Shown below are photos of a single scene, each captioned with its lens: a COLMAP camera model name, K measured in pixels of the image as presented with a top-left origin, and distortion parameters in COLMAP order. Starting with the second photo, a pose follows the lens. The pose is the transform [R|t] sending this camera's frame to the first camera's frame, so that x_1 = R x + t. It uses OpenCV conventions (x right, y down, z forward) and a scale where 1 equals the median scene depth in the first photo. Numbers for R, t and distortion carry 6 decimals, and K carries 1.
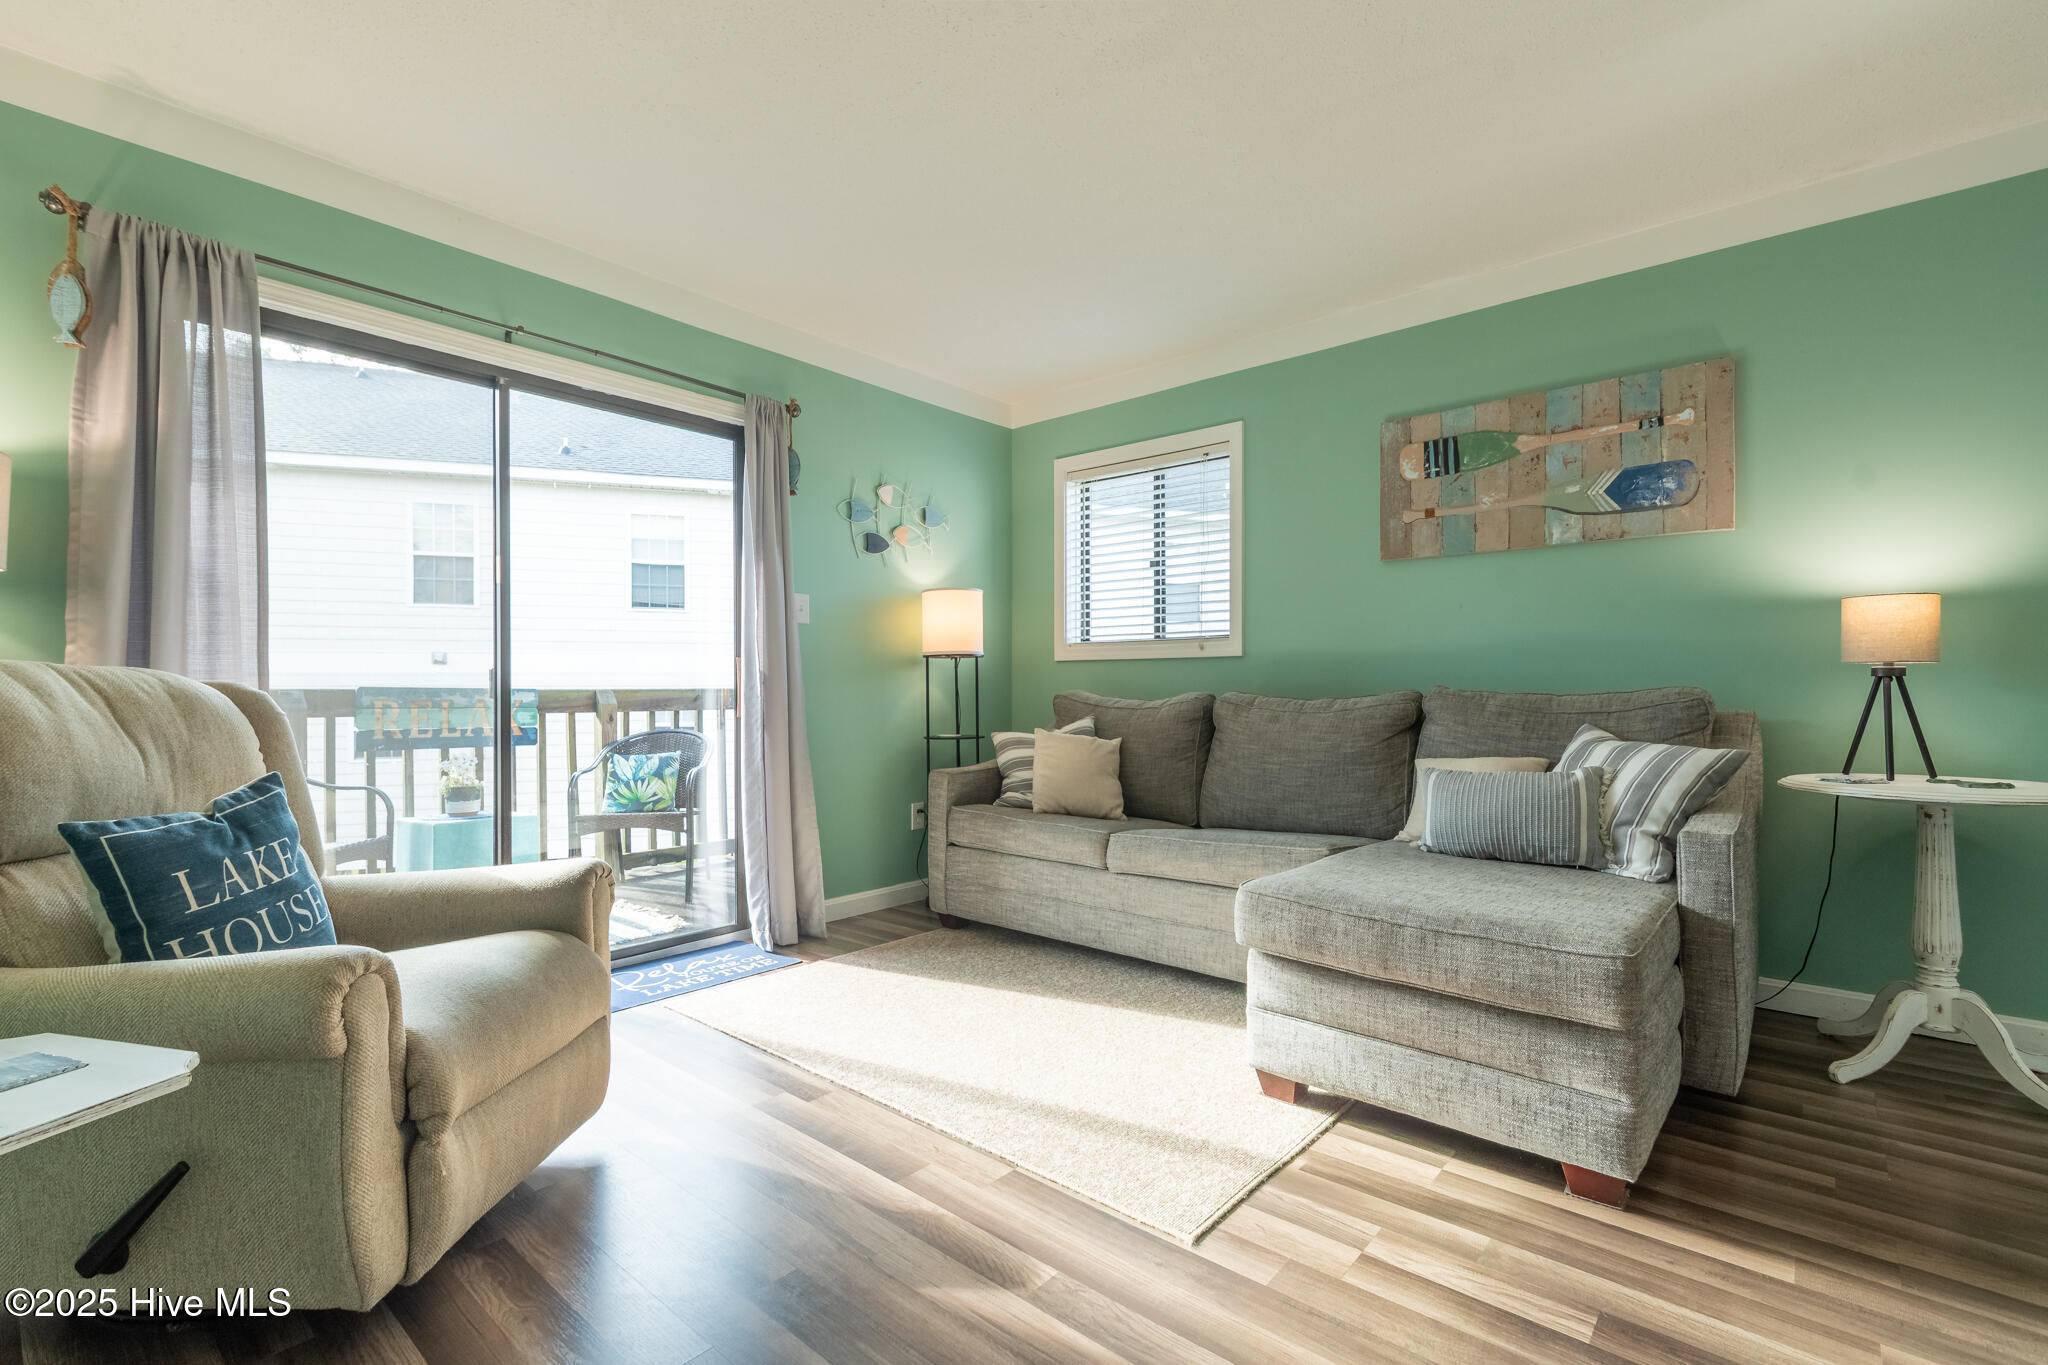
lens RADIAL K [[926.5, 0, 981.2], [0, 926.5, 685.9], [0, 0, 1]] dist [0.004615, -0.000835]
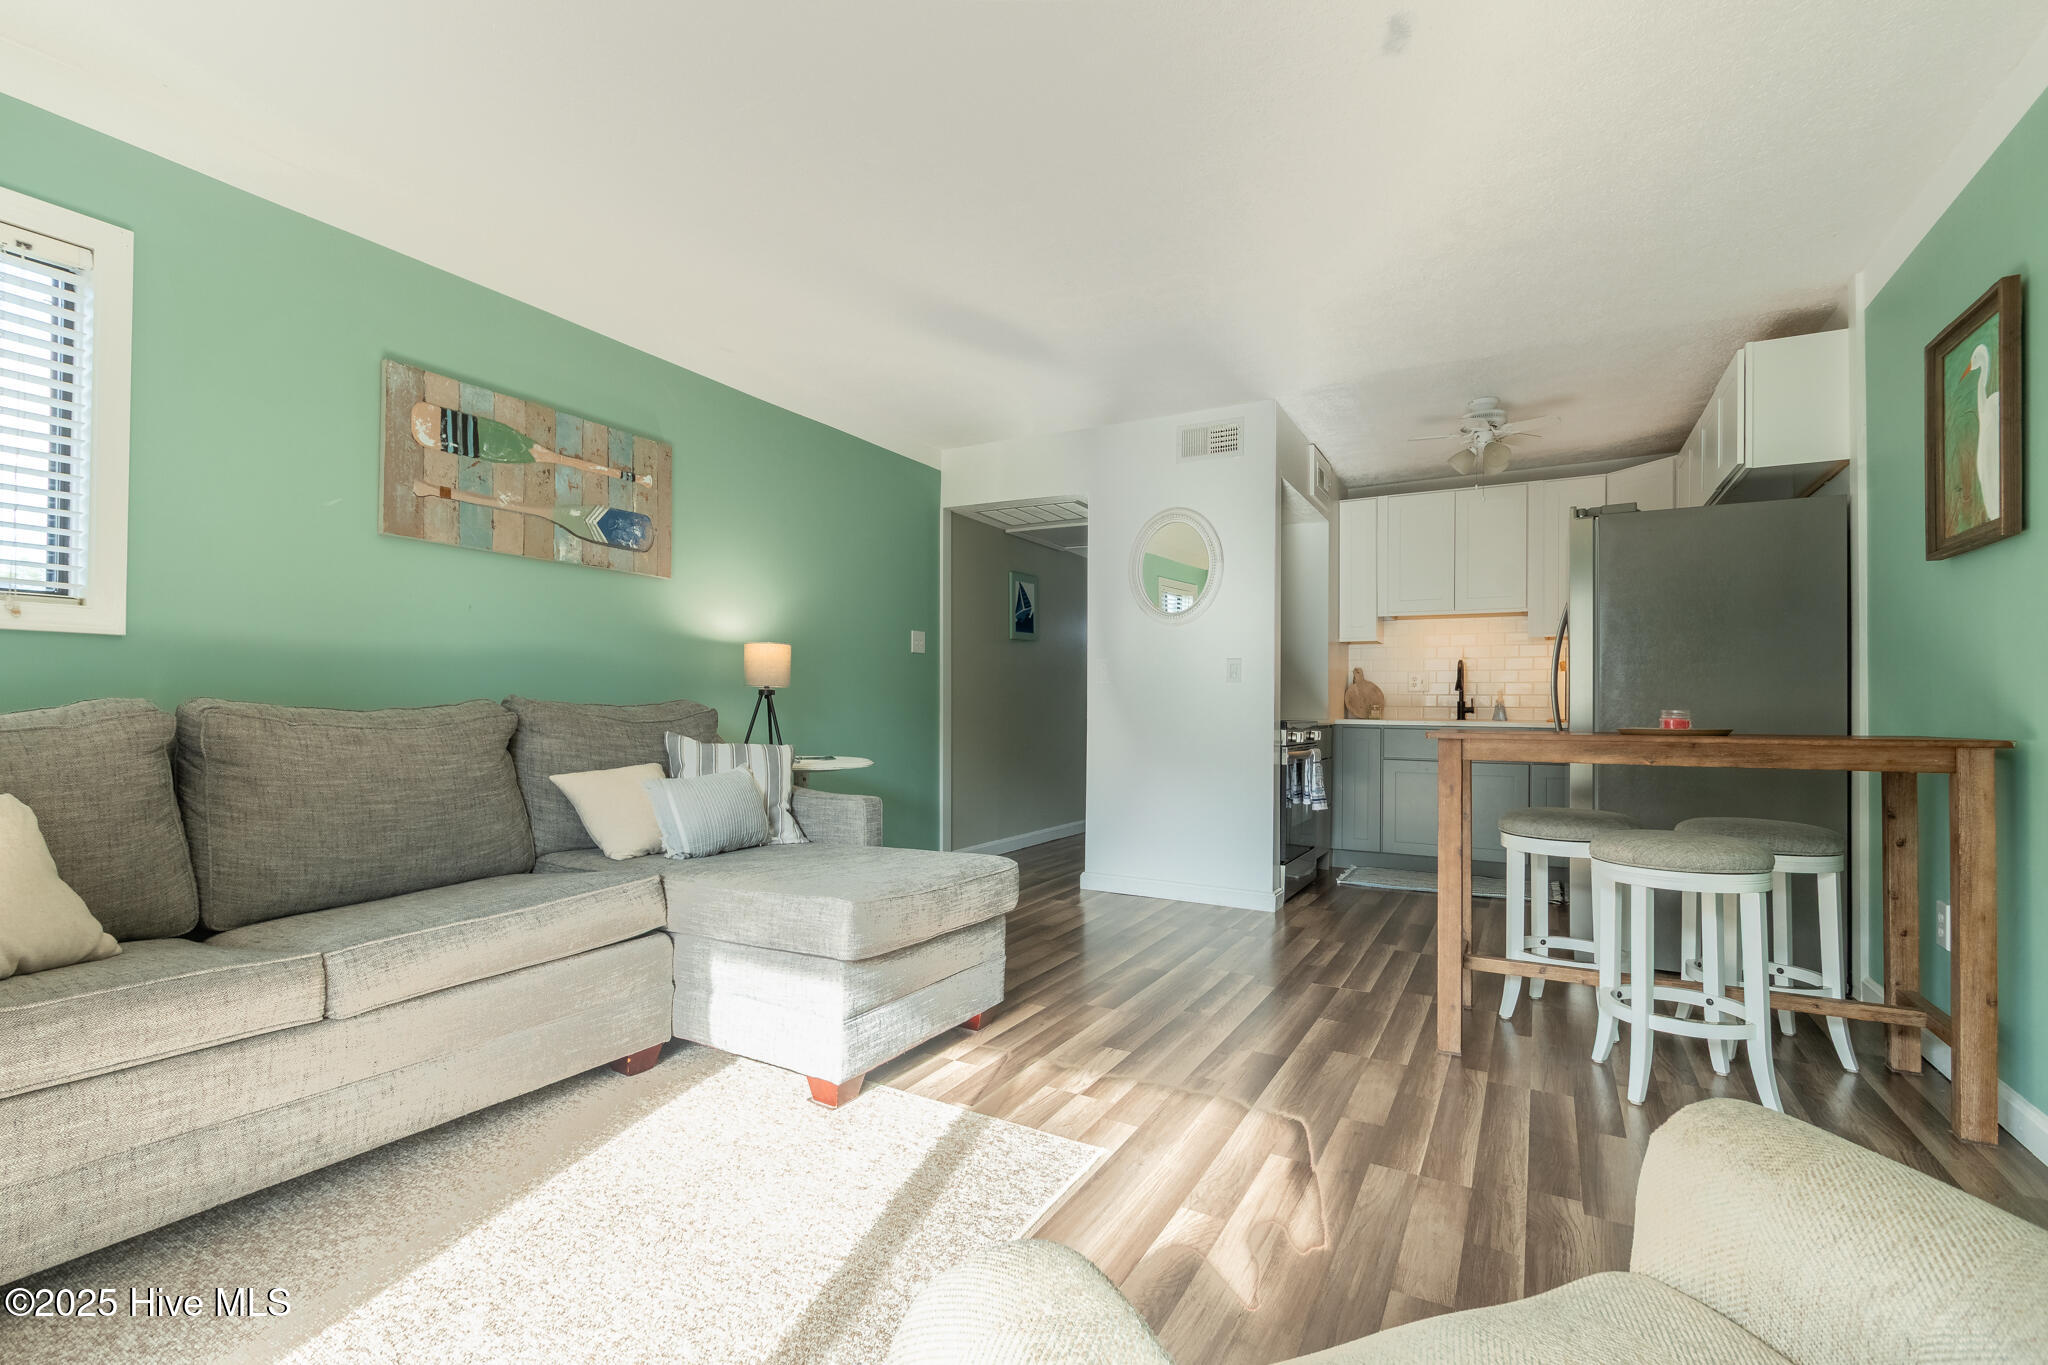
lens RADIAL K [[926.5, 0, 1013.2], [0, 926.5, 686.0], [0, 0, 1]] dist [0.004615, -0.000835]
pose [[-0.218066, 0.020201, 0.975725, -0.486946], [-0.017292, 0.999549, -0.024559, 0.004552], [-0.975781, -0.022227, -0.217618, 0.701855]]
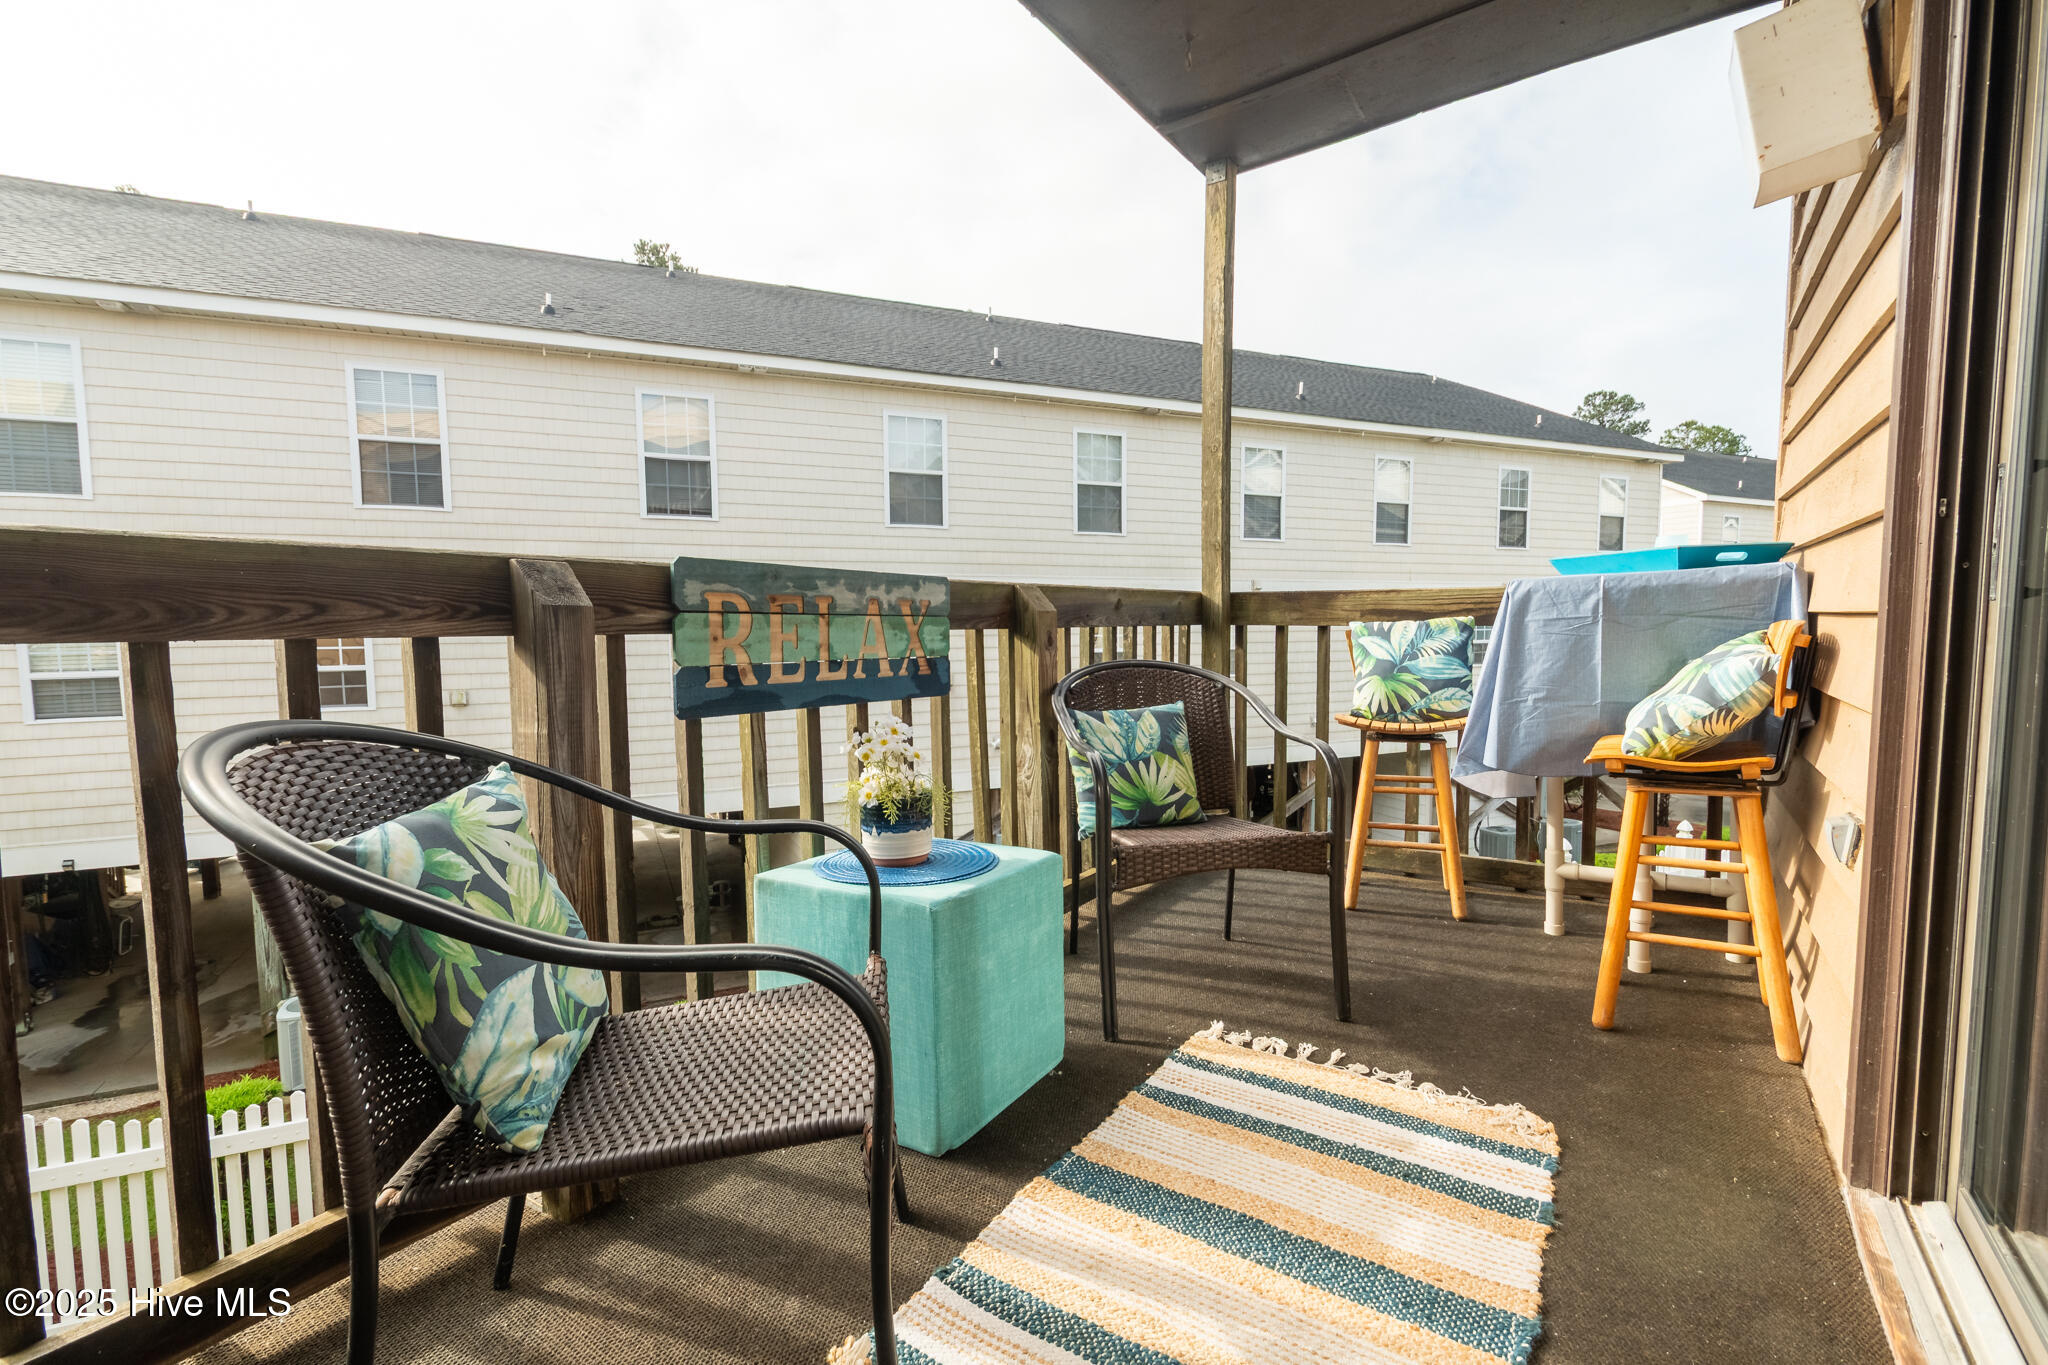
lens RADIAL K [[926.5, 0, 978.3], [0, 926.5, 703.5], [0, 0, 1]] dist [0.004615, -0.000835]
pose [[0.996072, -0.012418, 0.087676, -0.762389], [0.004561, 0.995999, 0.089248, 0.037790], [-0.088434, -0.088497, 0.992143, 0.772961]]
